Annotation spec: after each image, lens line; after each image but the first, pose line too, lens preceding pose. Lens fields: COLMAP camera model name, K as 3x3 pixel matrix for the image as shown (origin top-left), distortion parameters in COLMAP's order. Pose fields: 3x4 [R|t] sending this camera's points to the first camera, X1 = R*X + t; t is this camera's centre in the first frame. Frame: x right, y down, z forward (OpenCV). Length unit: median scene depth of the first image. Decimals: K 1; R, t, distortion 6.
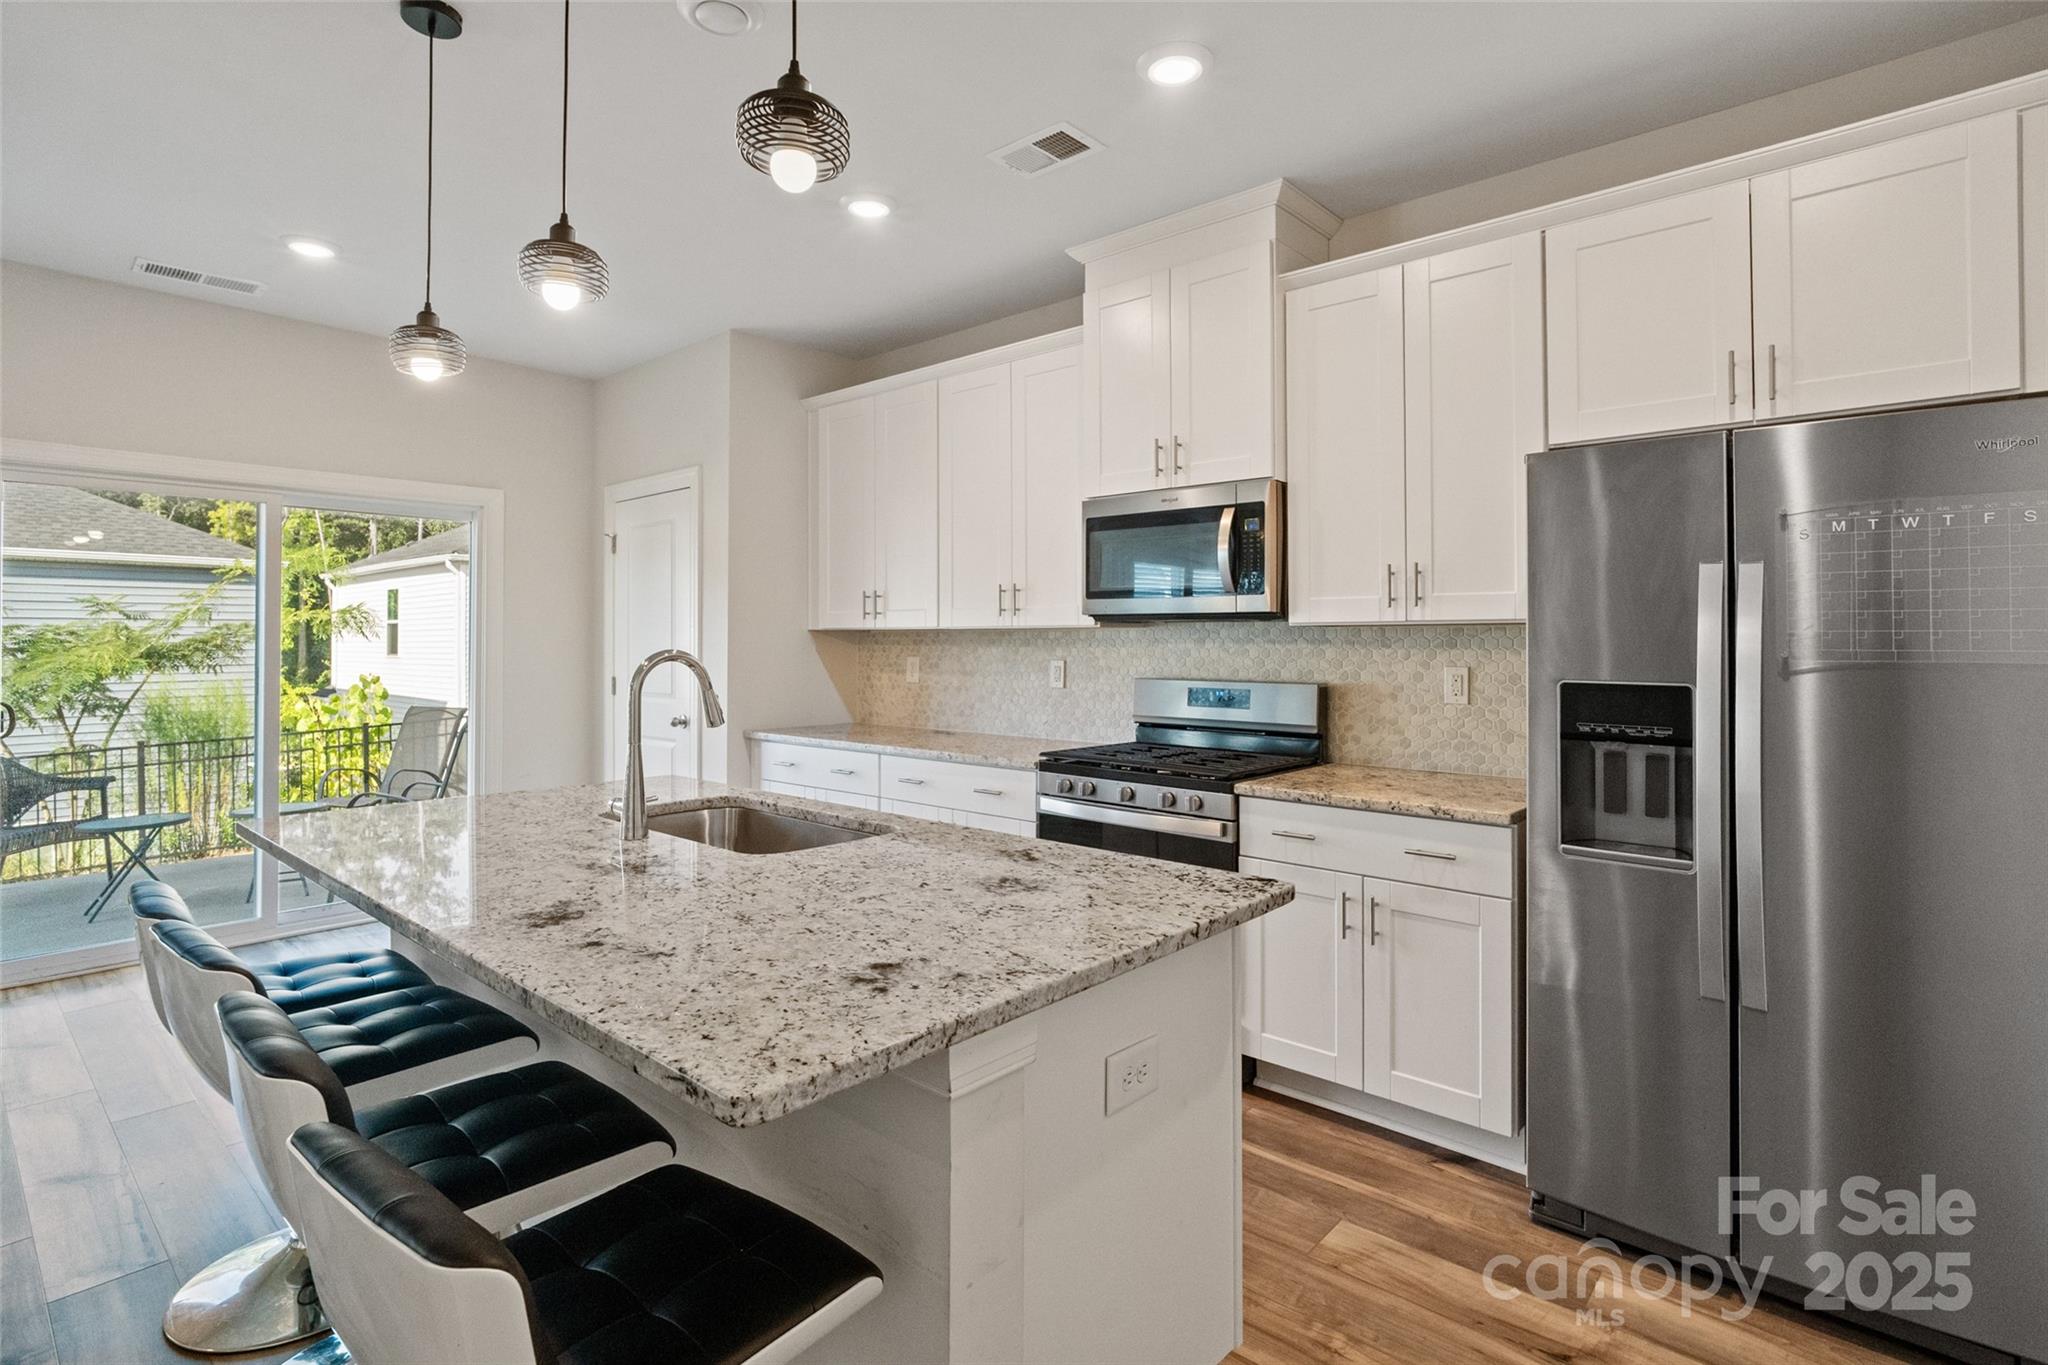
lens RADIAL K [[995.6, 0, 1023.5], [0, 995.6, 633.1], [0, 0, 1]] dist [-0.002038, -0.000091]
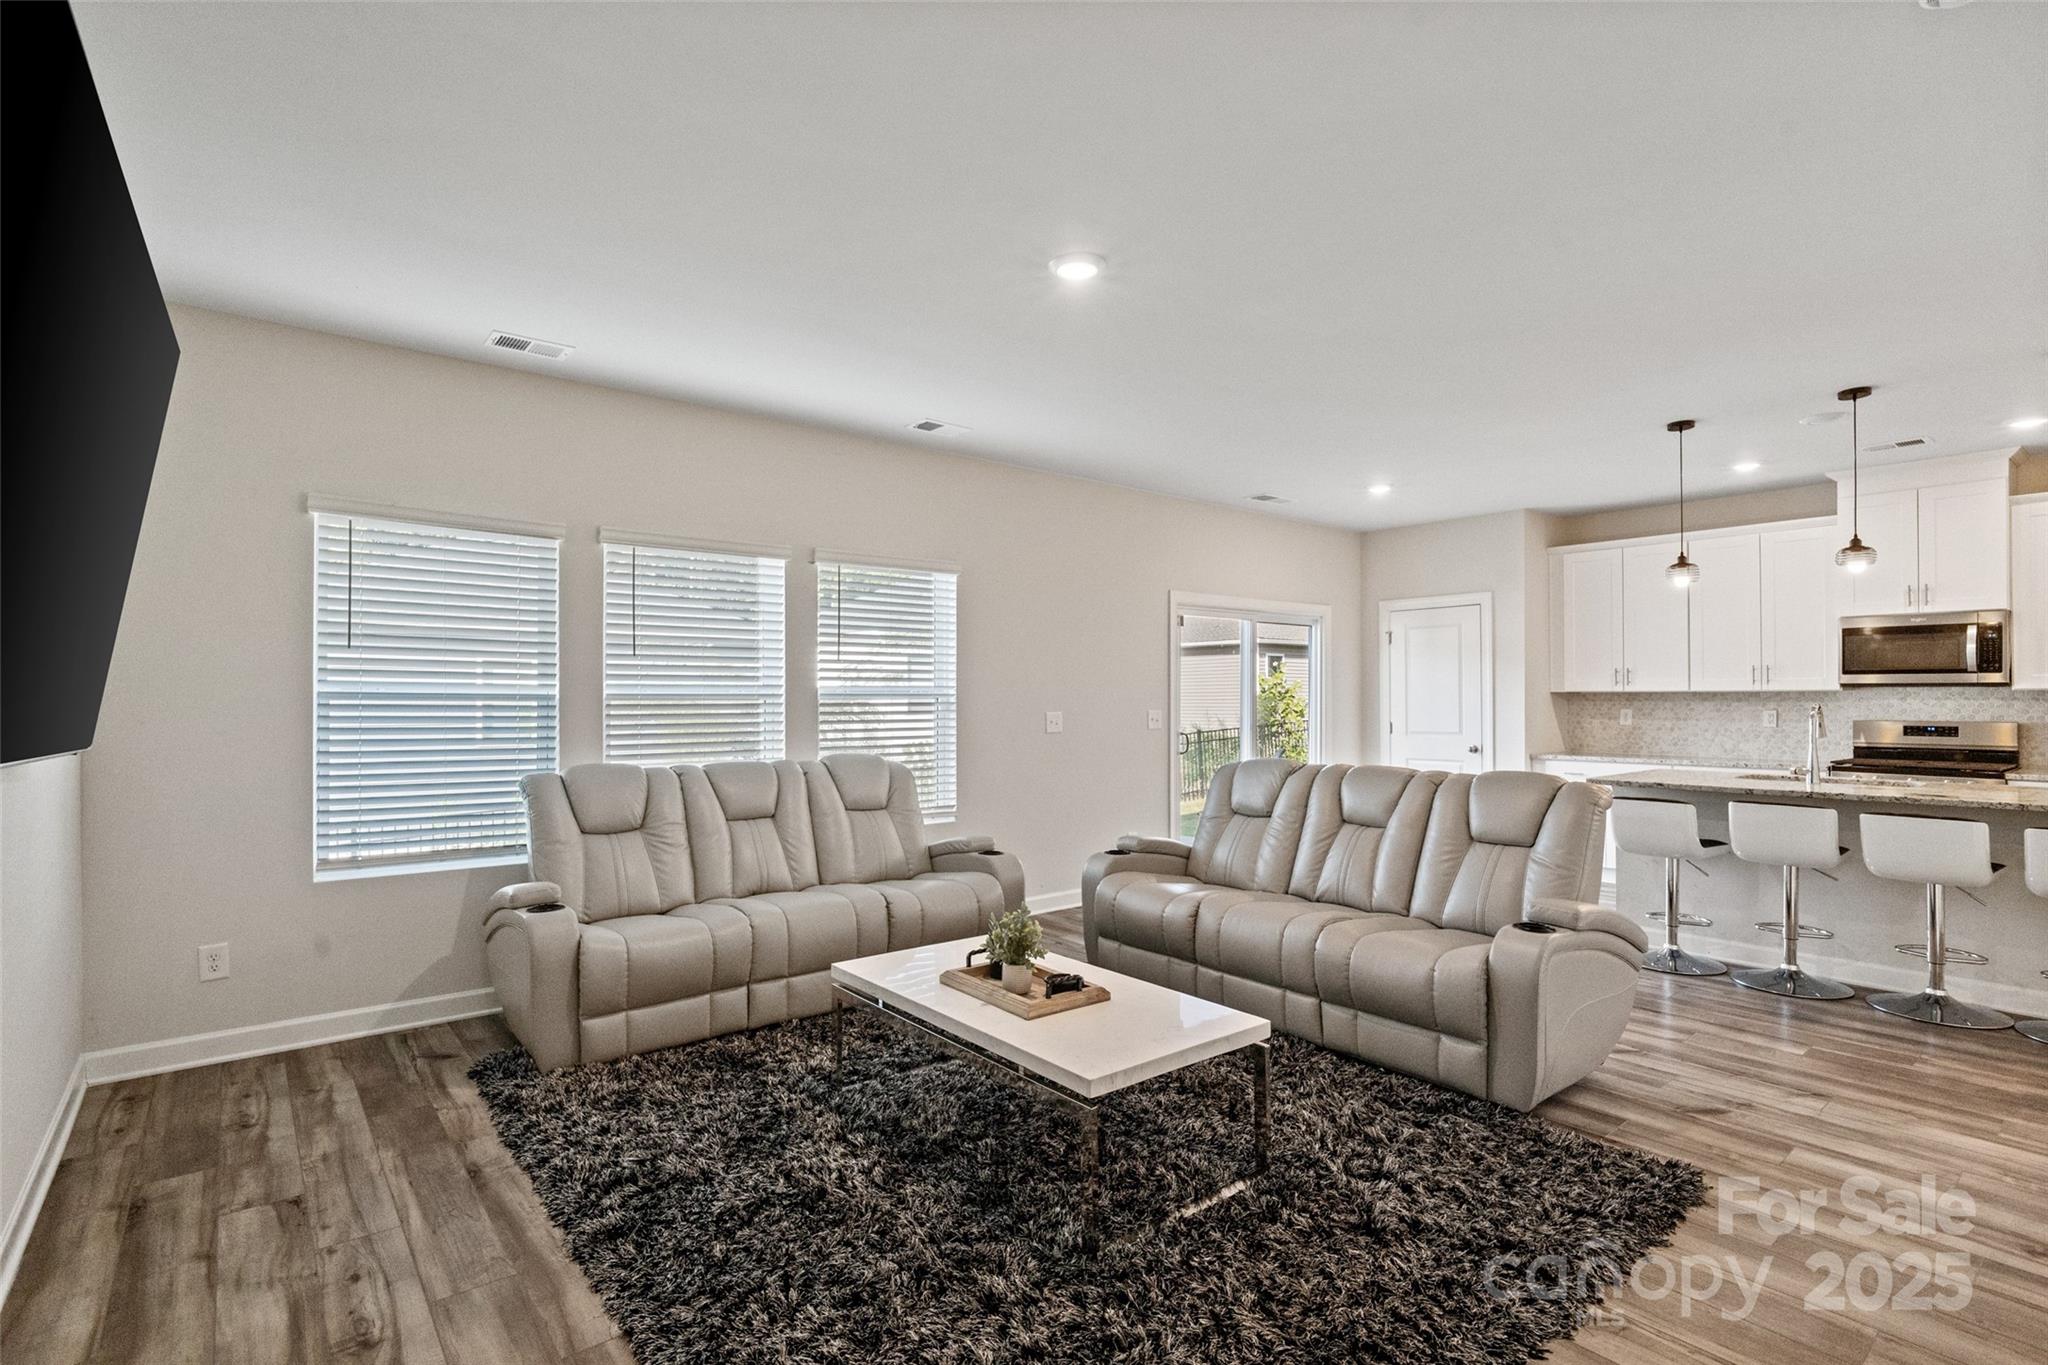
lens RADIAL K [[970.5, 0, 1027.2], [0, 970.5, 694.2], [0, 0, 1]] dist [-0.003278, -0.000278]
pose [[0.986973, -0.003596, -0.160844, -0.960245], [0.004429, 0.999979, 0.004820, -0.013221], [0.160824, -0.005469, 0.986968, -0.803788]]
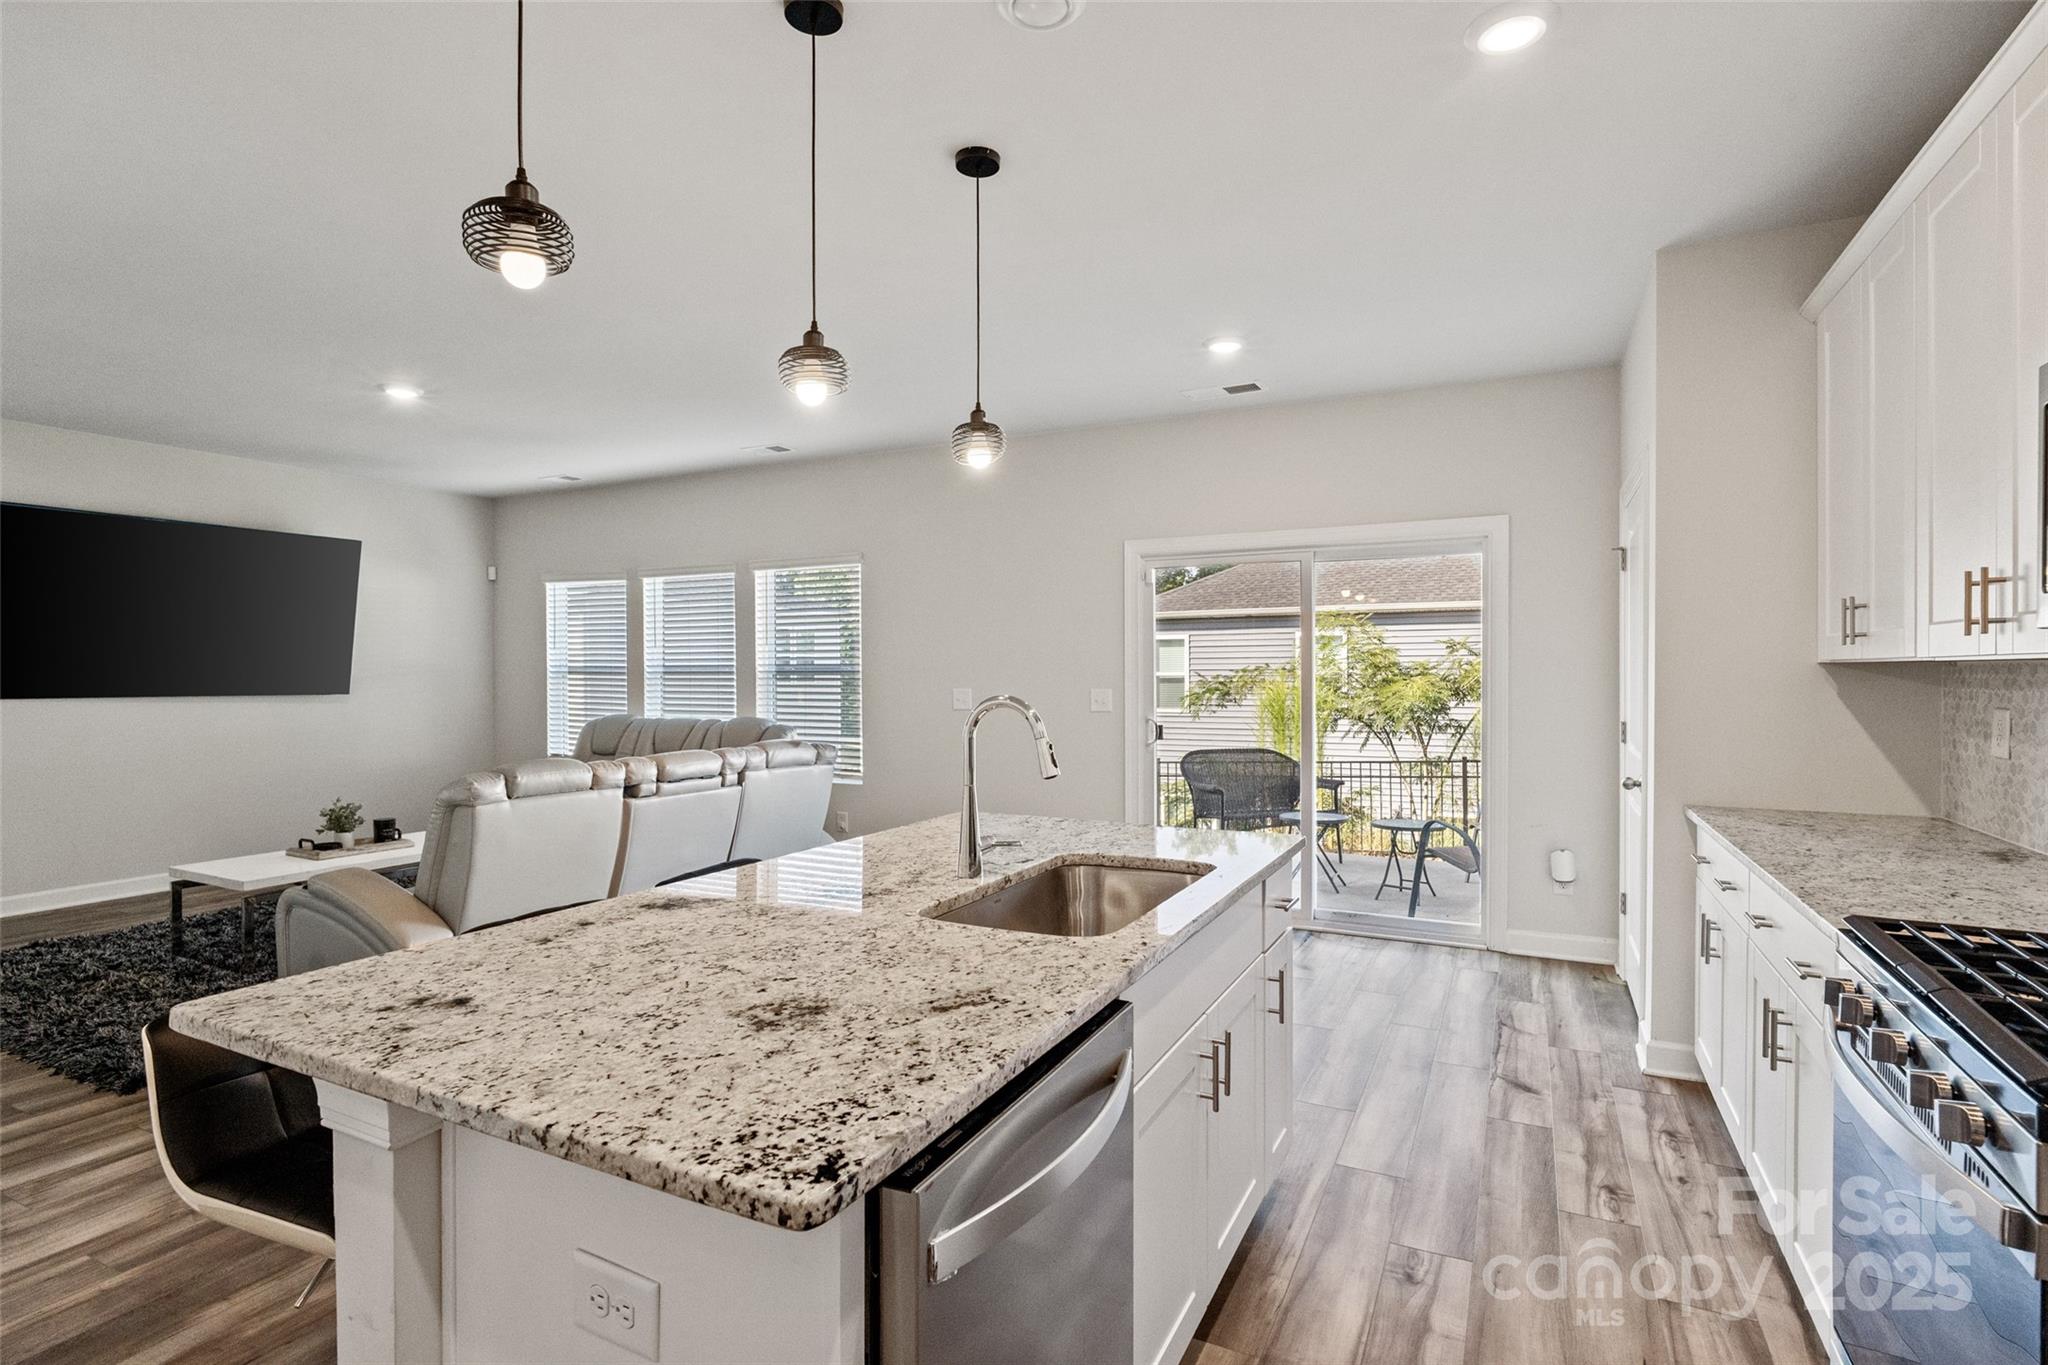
lens RADIAL K [[991.1, 0, 1027.8], [0, 991.1, 688.4], [0, 0, 1]] dist [-0.010908, 0.001223]
pose [[0.259664, 0.014798, -0.965586, 0.323332], [0.010228, 0.999784, 0.018073, -0.004150], [0.965645, -0.014569, 0.259457, 0.413081]]
